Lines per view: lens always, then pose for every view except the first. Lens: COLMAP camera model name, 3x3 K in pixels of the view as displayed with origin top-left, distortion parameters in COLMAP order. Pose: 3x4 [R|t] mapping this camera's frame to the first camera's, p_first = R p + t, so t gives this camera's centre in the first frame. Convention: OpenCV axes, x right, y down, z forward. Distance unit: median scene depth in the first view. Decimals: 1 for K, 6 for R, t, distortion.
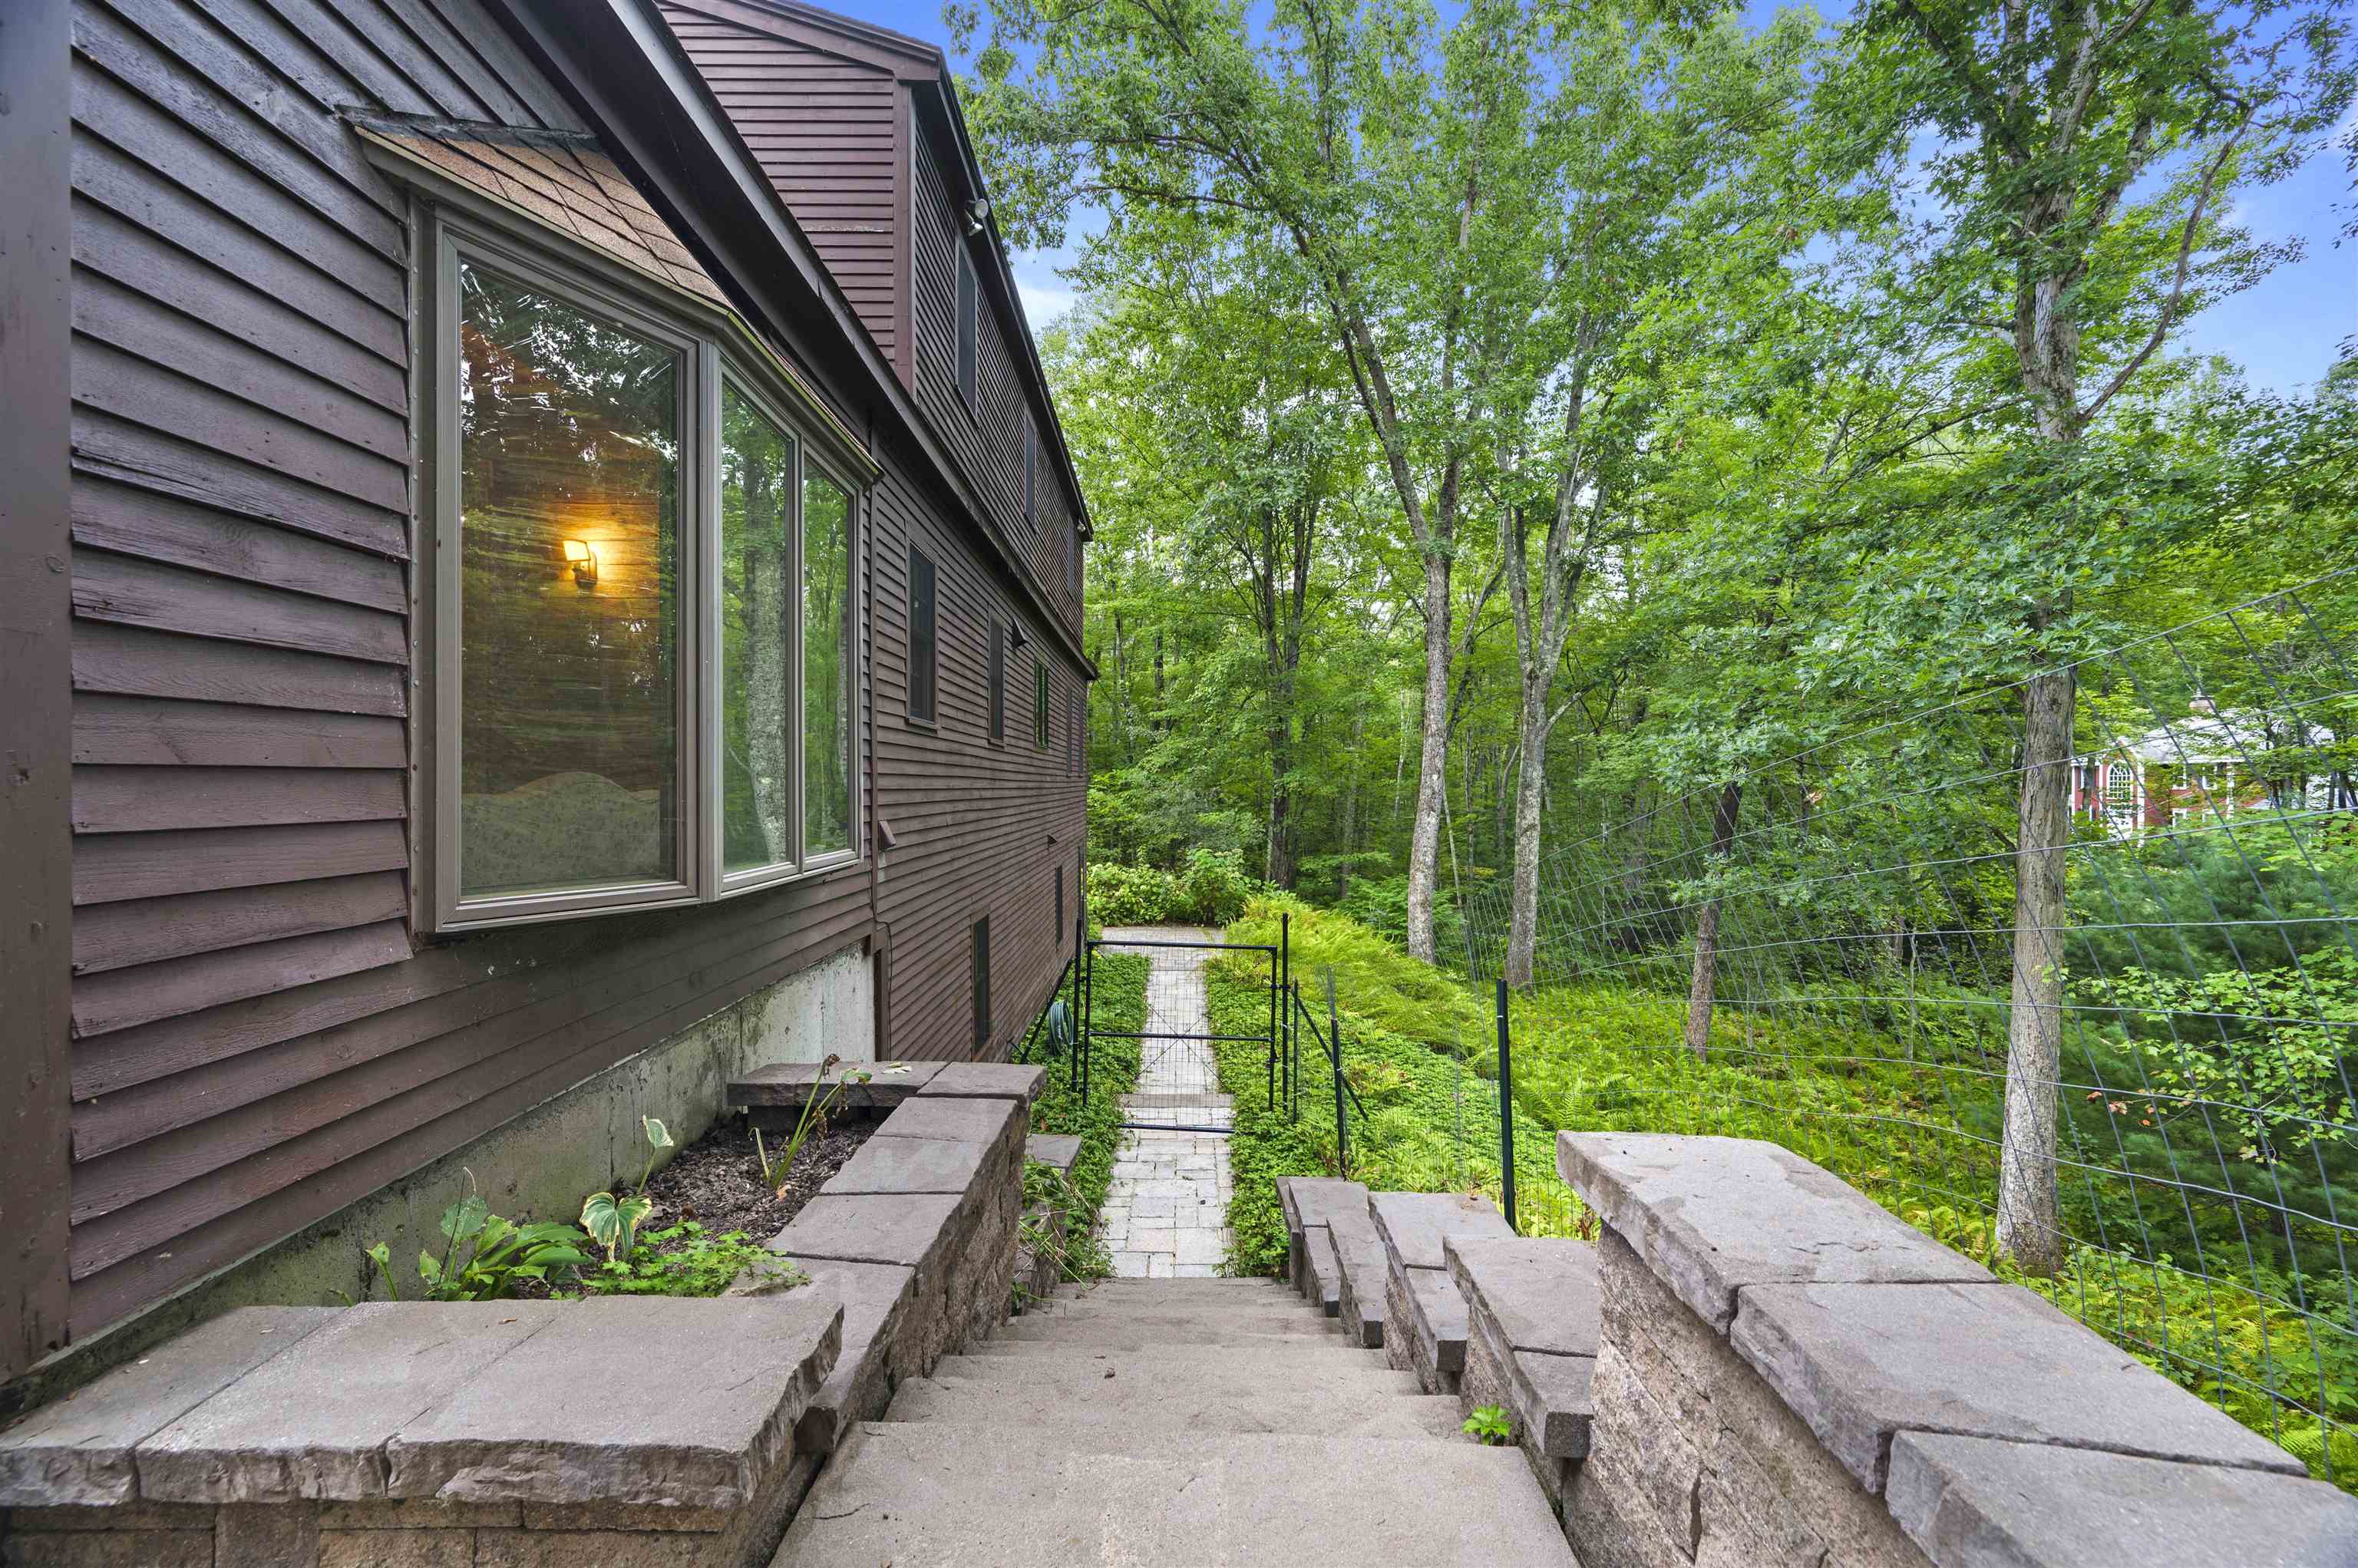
lens RADIAL K [[936.5, 0, 1179.0], [0, 936.5, 784.0], [0, 0, 1]] dist [0.000468, 0.000025]
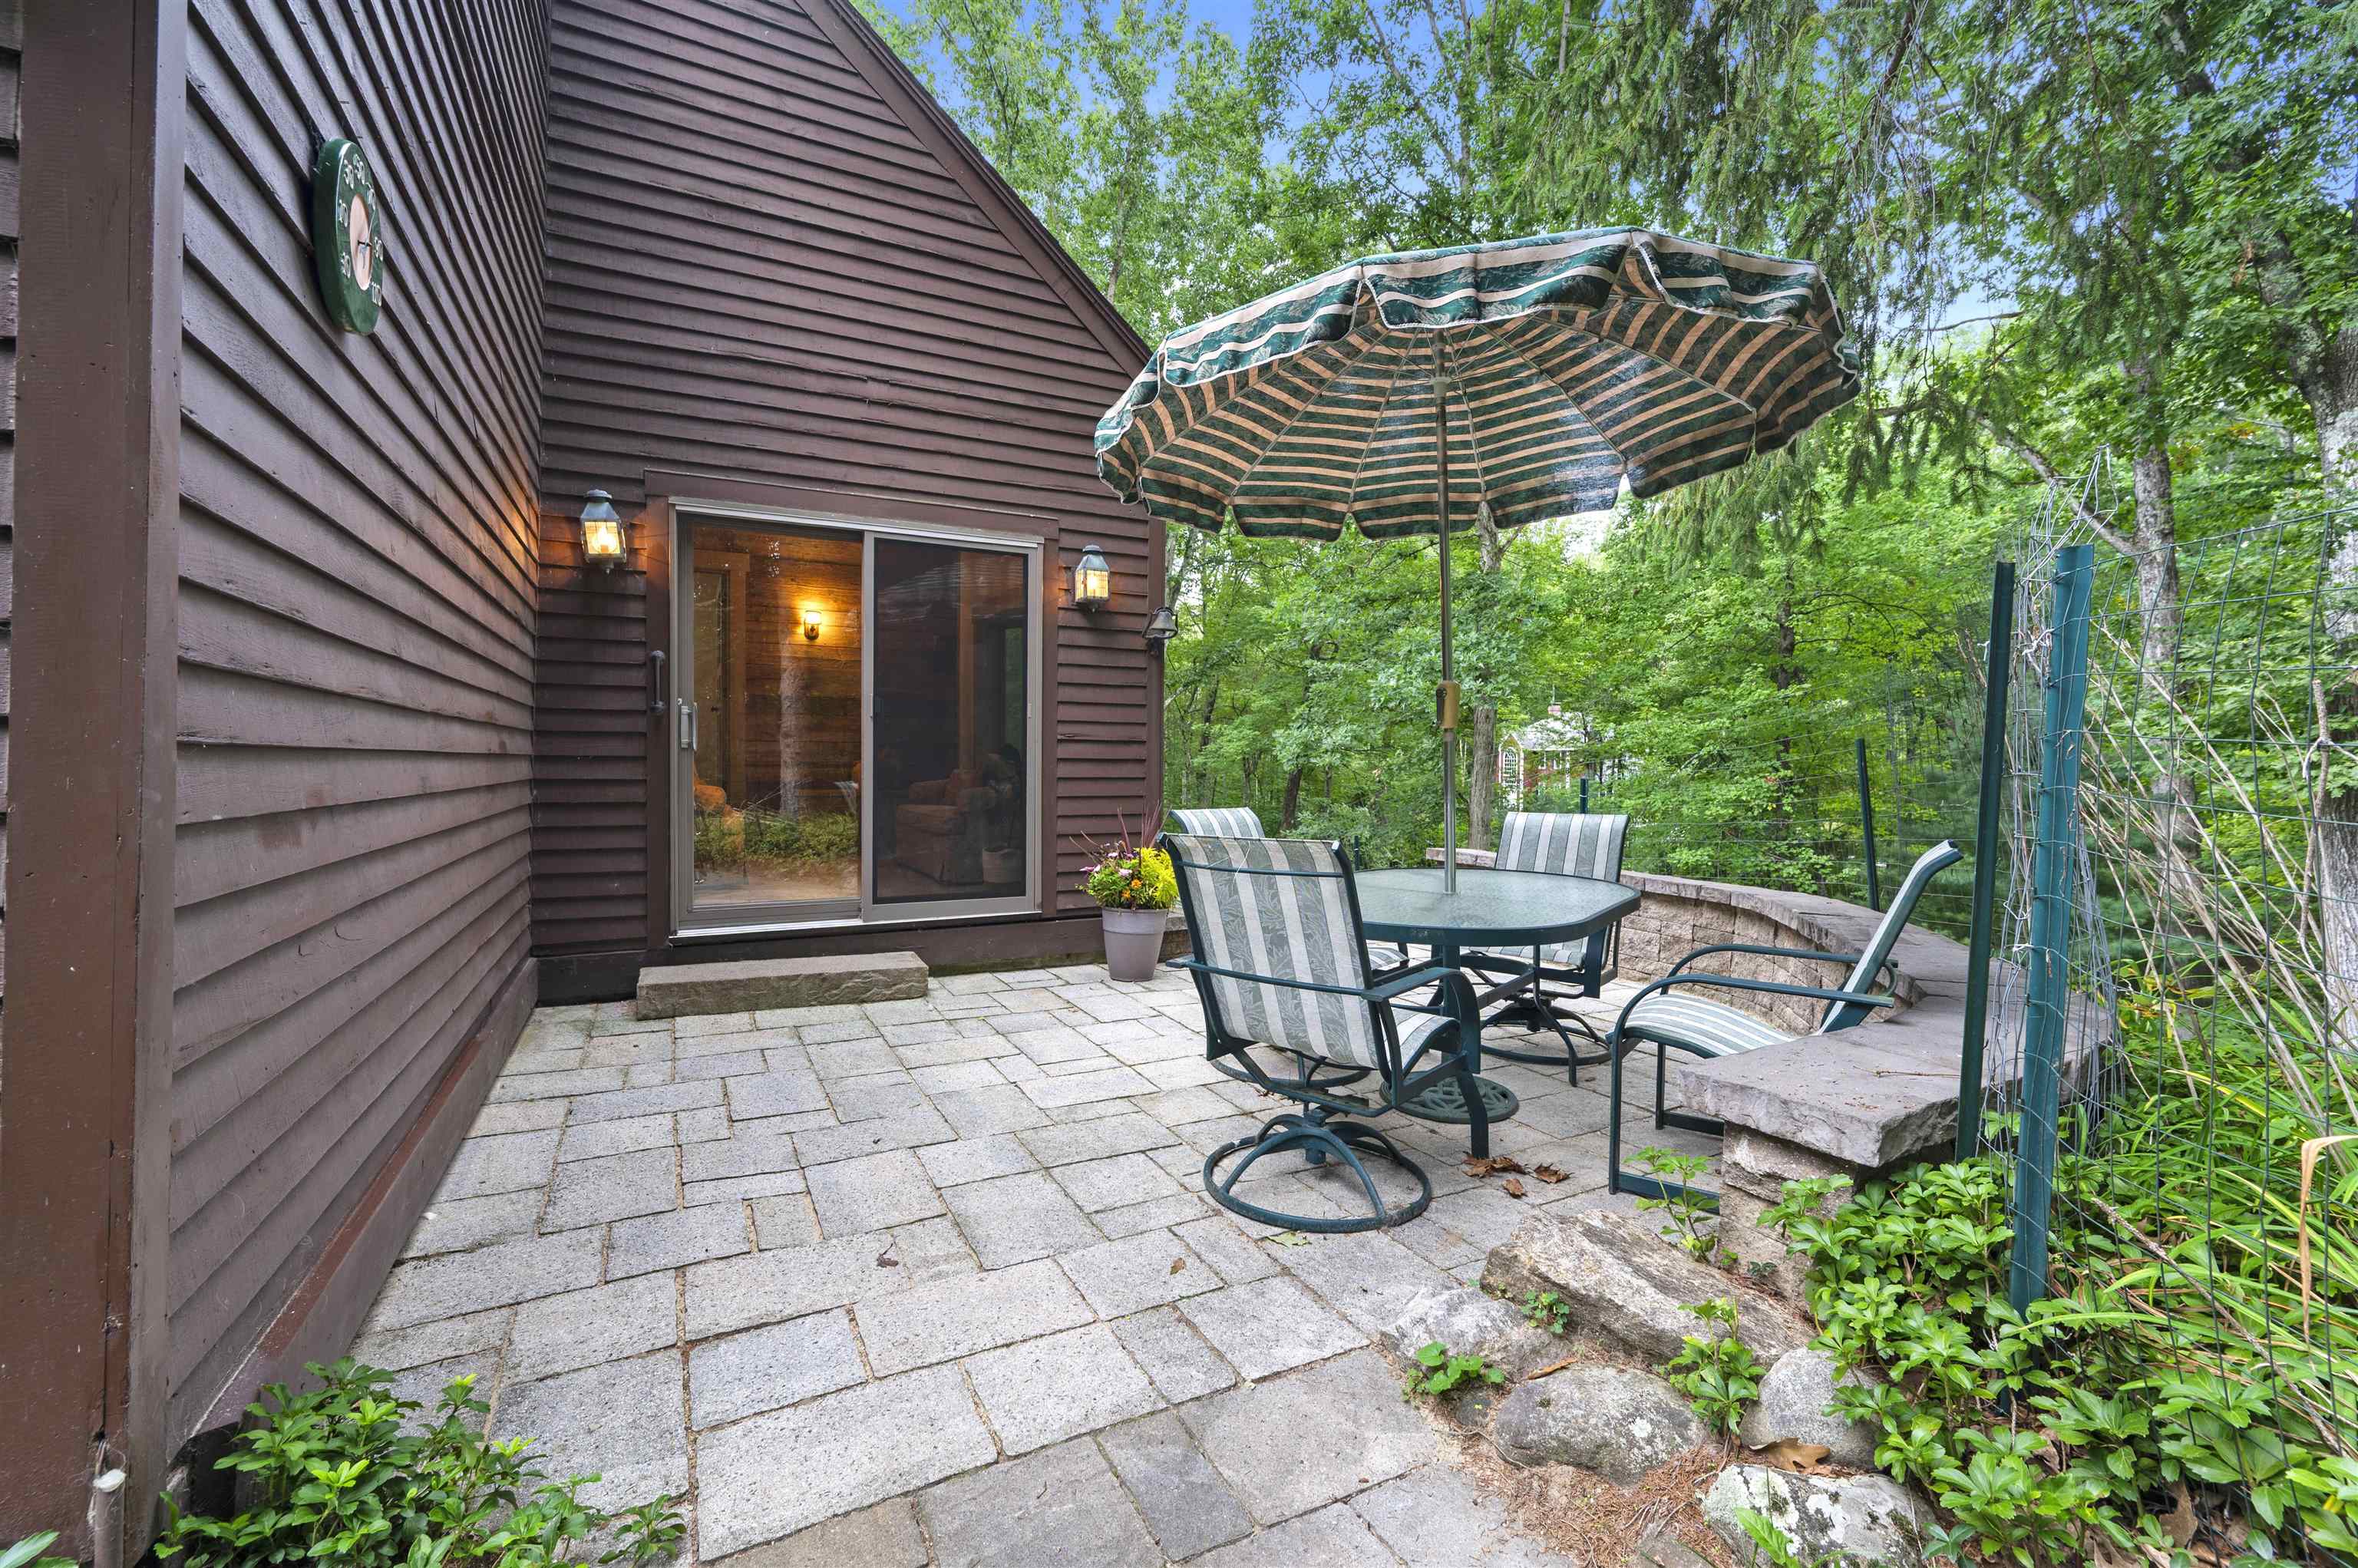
lens RADIAL K [[991.3, 0, 1185.2], [0, 991.3, 763.1], [0, 0, 1]] dist [-0.001850, -0.000040]
pose [[0.890866, 0.002403, 0.454259, -0.362784], [-0.001607, 0.999996, -0.002138, 0.001965], [-0.454263, 0.001175, 0.890867, -0.346140]]
